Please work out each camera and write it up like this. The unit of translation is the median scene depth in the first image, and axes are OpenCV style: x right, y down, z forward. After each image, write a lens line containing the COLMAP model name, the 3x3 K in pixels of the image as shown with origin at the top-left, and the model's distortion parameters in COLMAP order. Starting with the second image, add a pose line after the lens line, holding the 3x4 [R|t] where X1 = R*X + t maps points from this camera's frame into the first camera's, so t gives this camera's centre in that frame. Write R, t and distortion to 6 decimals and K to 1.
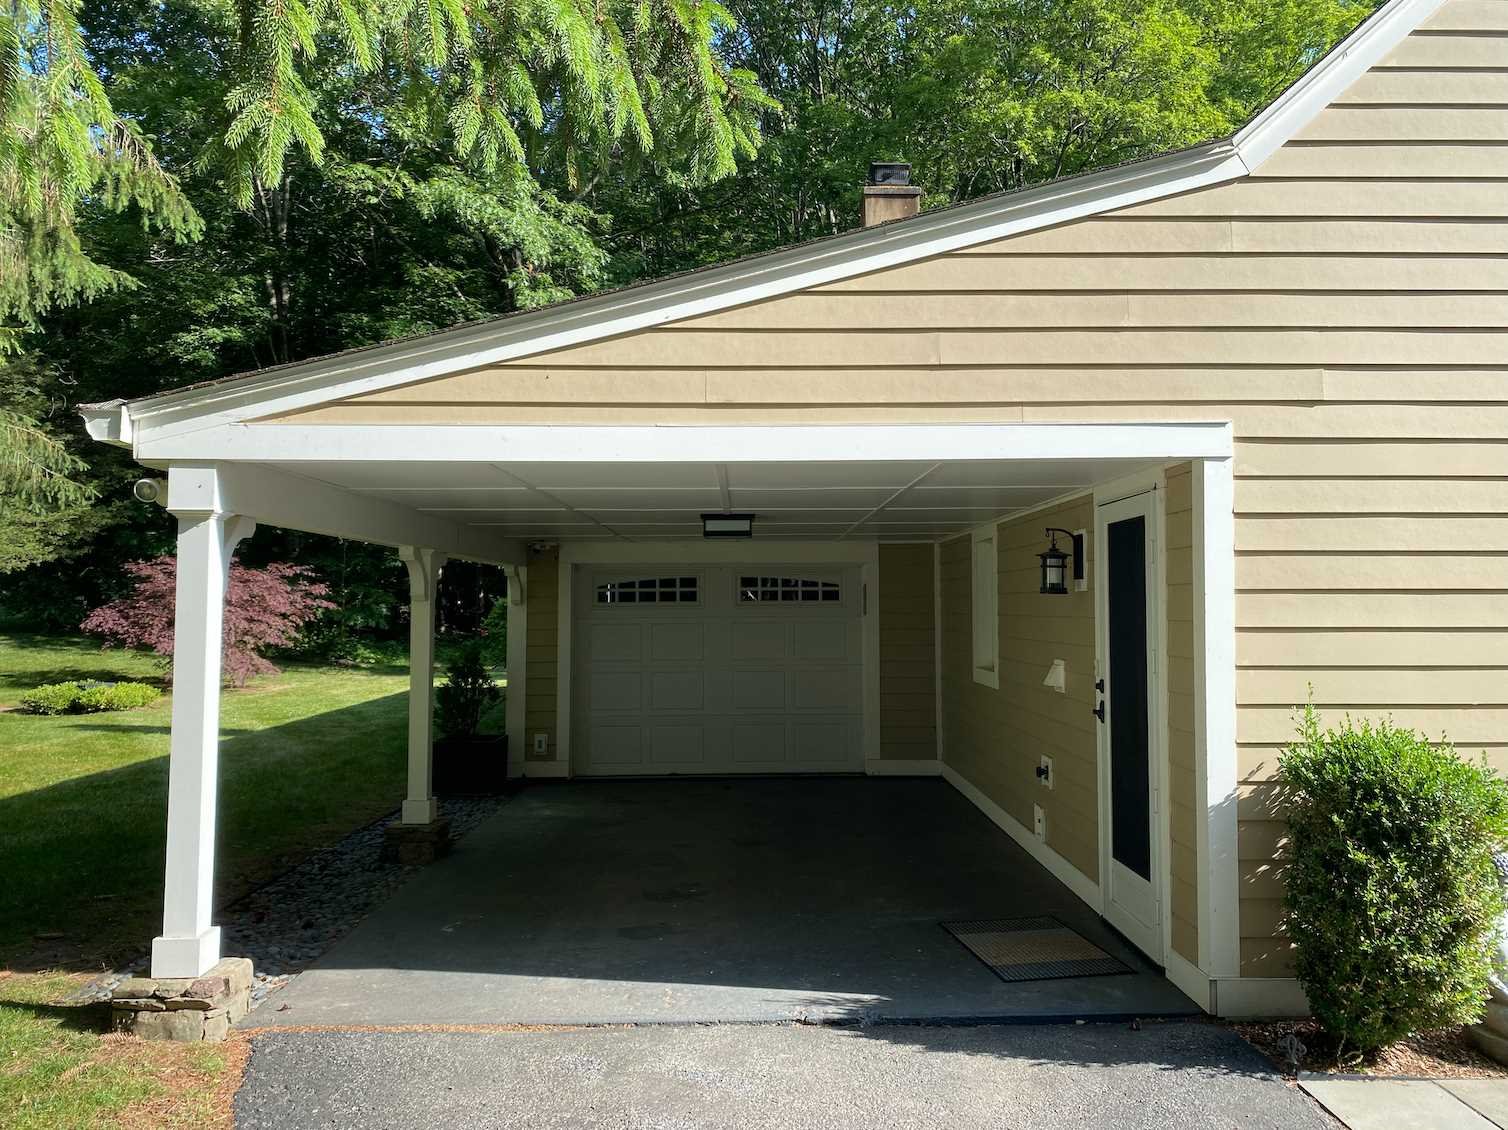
lens RADIAL K [[1111.2, 0, 747.1], [0, 1111.2, 555.6], [0, 0, 1]] dist [0.028794, -0.041521]
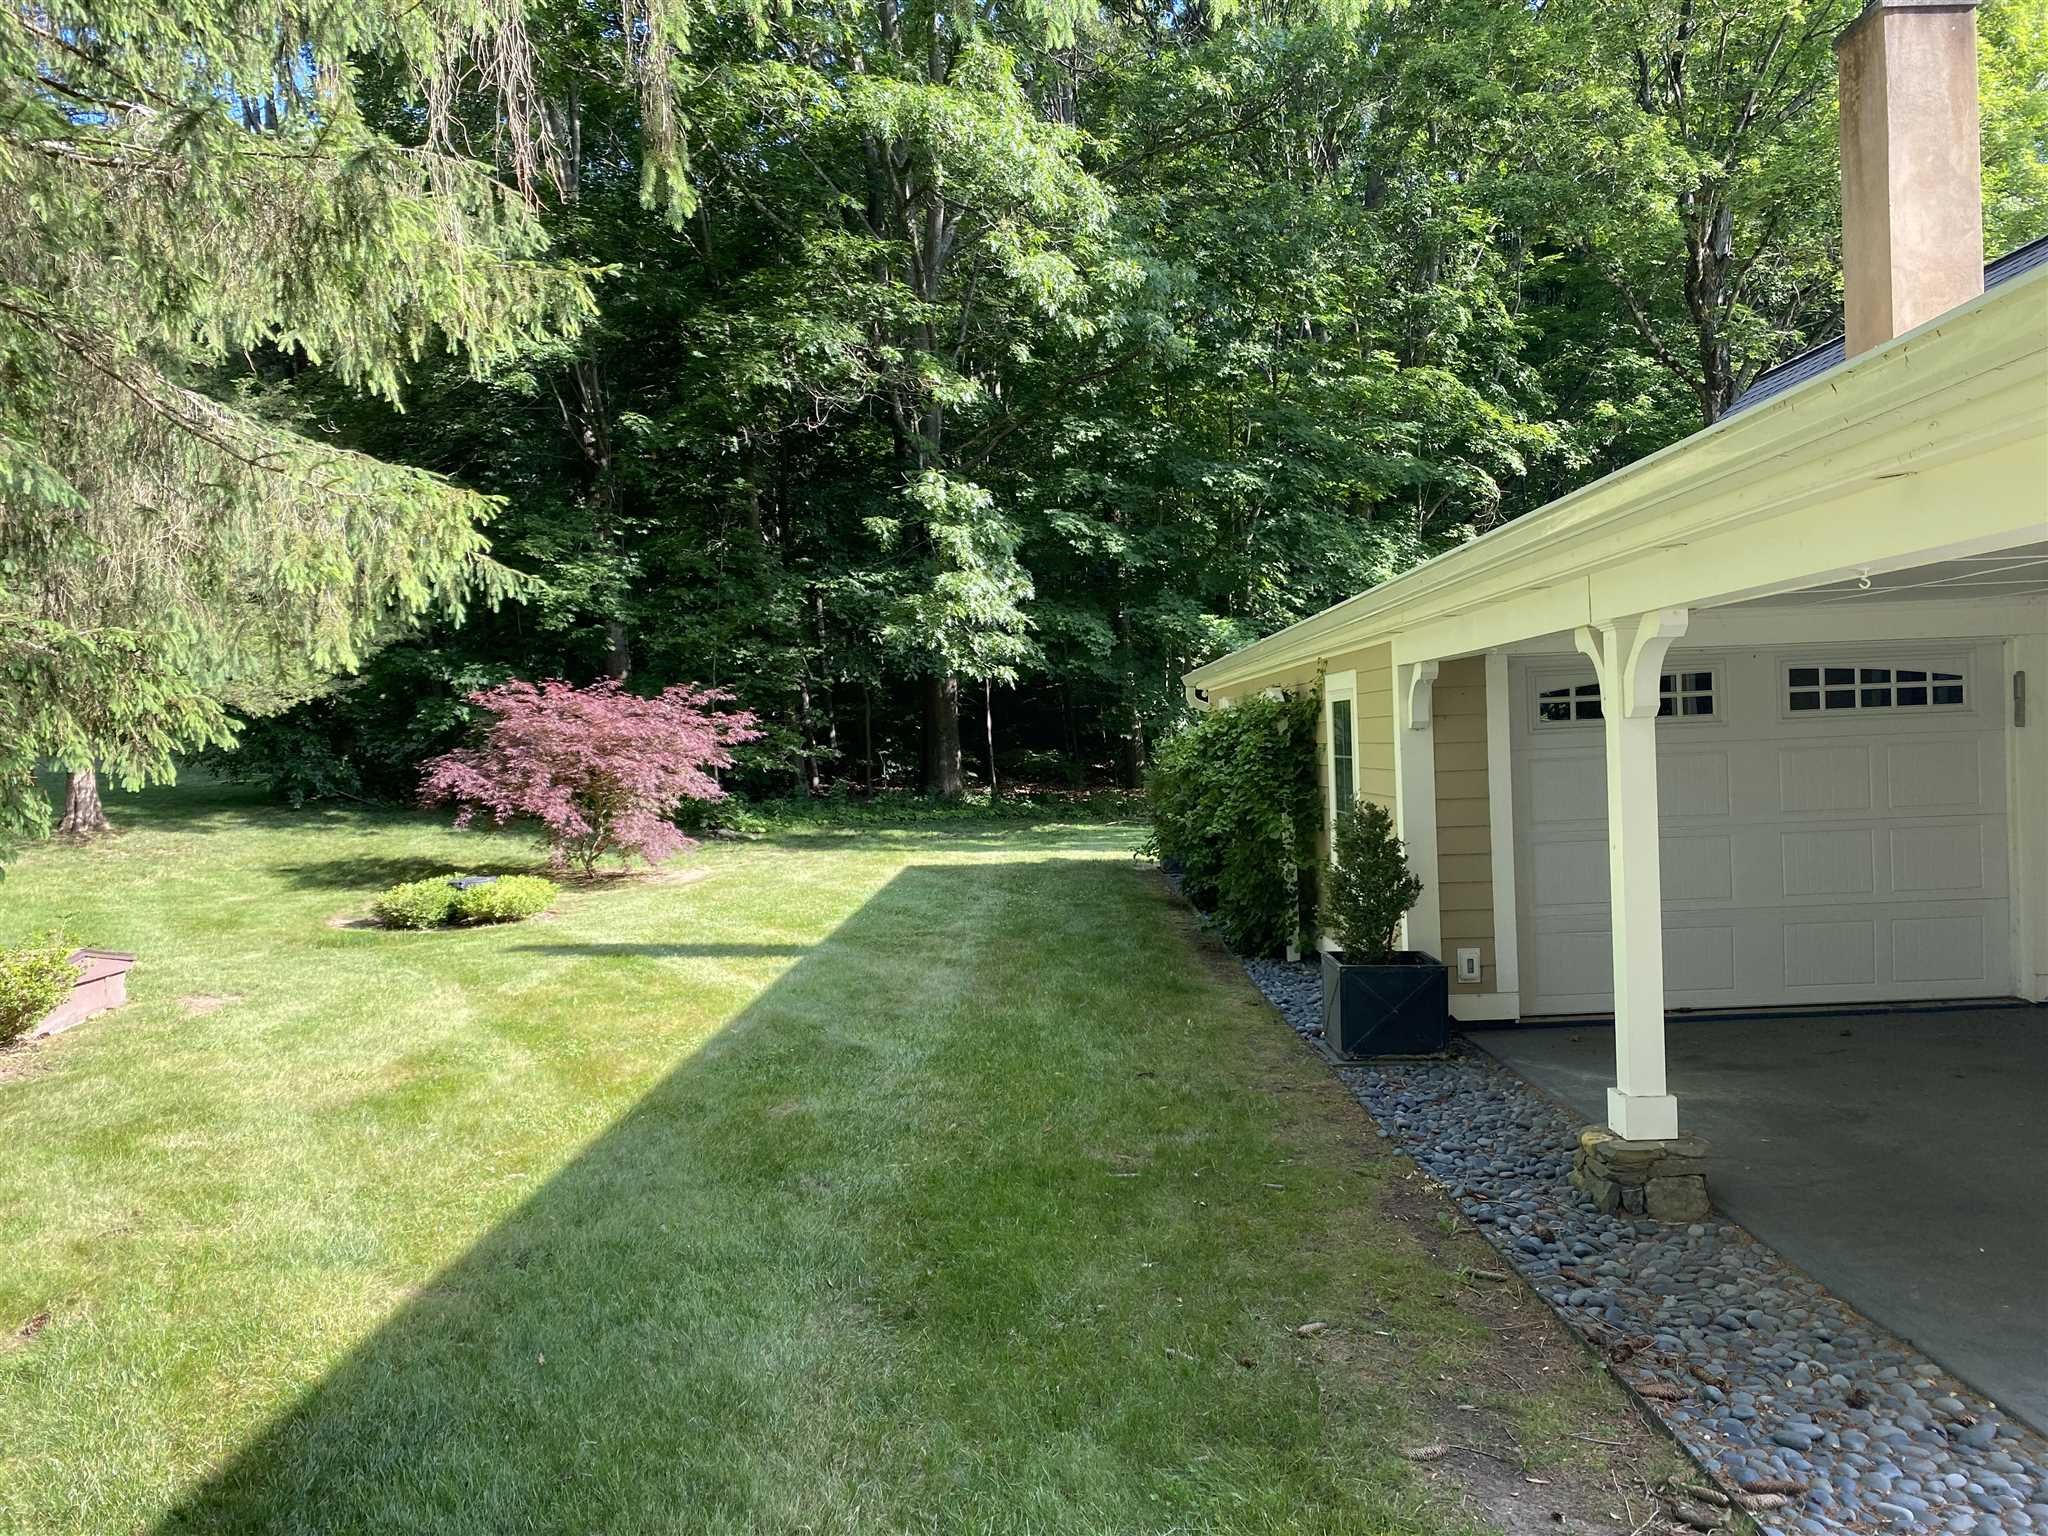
lens RADIAL K [[1509.1, 0, 1032.8], [0, 1509.1, 769.1], [0, 0, 1]] dist [0.028794, -0.041521]
pose [[0.999536, -0.030010, -0.005218, -0.363043], [0.030283, 0.997493, 0.063952, 0.008555], [0.003286, -0.064080, 0.997939, 0.193583]]
